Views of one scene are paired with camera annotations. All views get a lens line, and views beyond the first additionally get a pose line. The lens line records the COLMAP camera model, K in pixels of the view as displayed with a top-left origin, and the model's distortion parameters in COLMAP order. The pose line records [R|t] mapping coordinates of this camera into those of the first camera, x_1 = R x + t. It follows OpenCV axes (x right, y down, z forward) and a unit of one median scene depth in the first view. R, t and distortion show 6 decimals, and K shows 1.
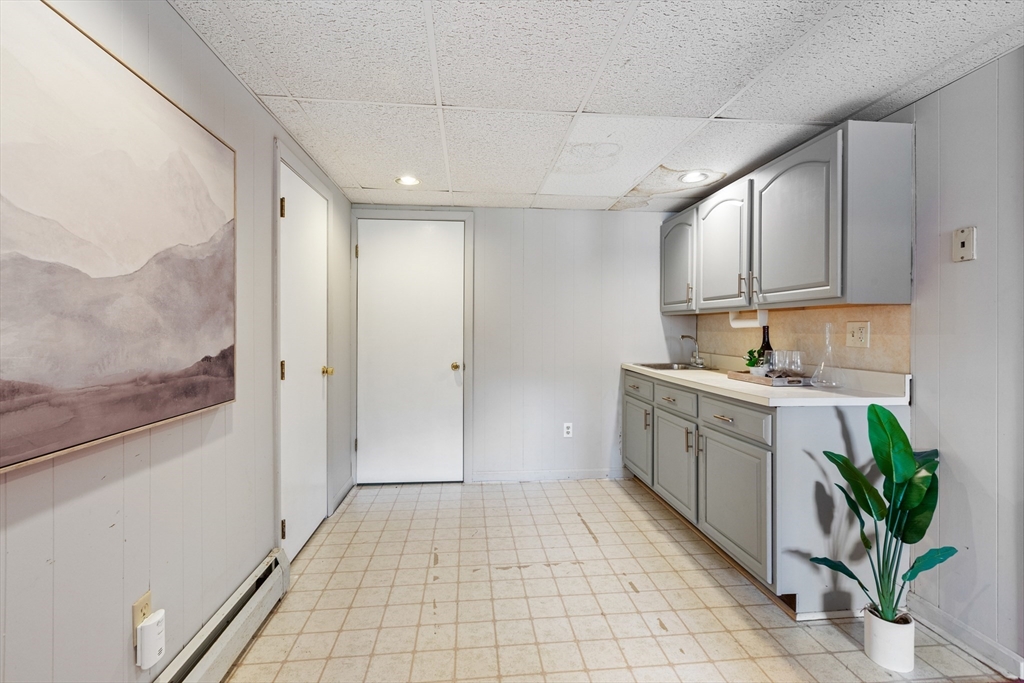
lens RADIAL K [[461.2, 0, 514.2], [0, 461.2, 332.5], [0, 0, 1]] dist [0.001763, 0.000089]
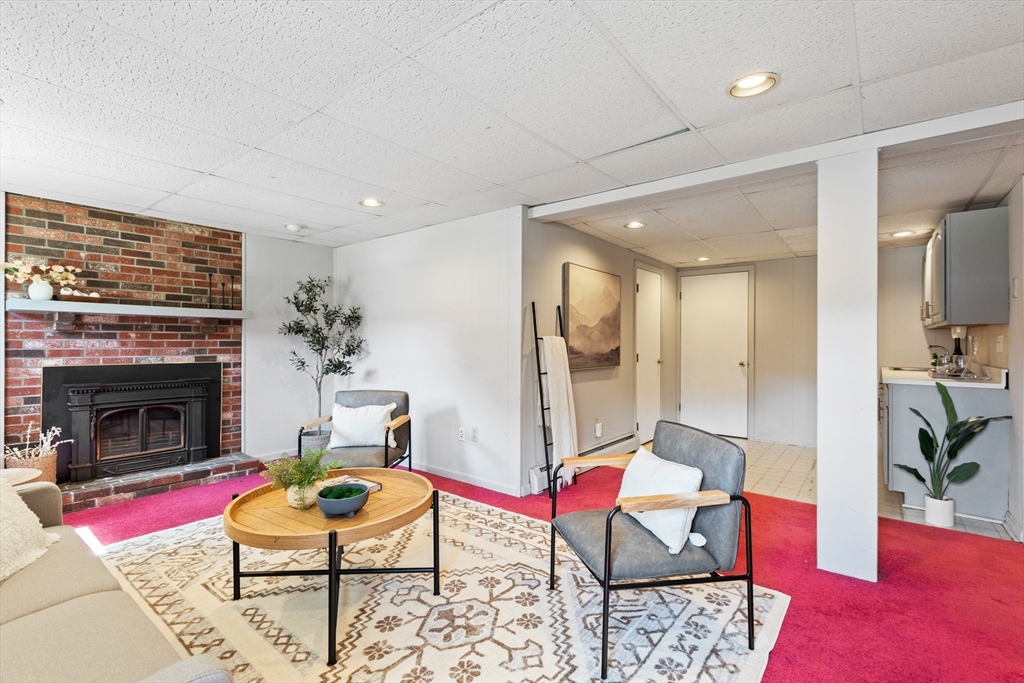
lens RADIAL K [[461.2, 0, 512.8], [0, 461.2, 340.9], [0, 0, 1]] dist [0.001763, 0.000089]
pose [[0.722765, -0.000926, -0.691093, 0.820458], [-0.005008, 0.999966, -0.006578, 0.018360], [0.691076, 0.008216, 0.722735, -1.407031]]
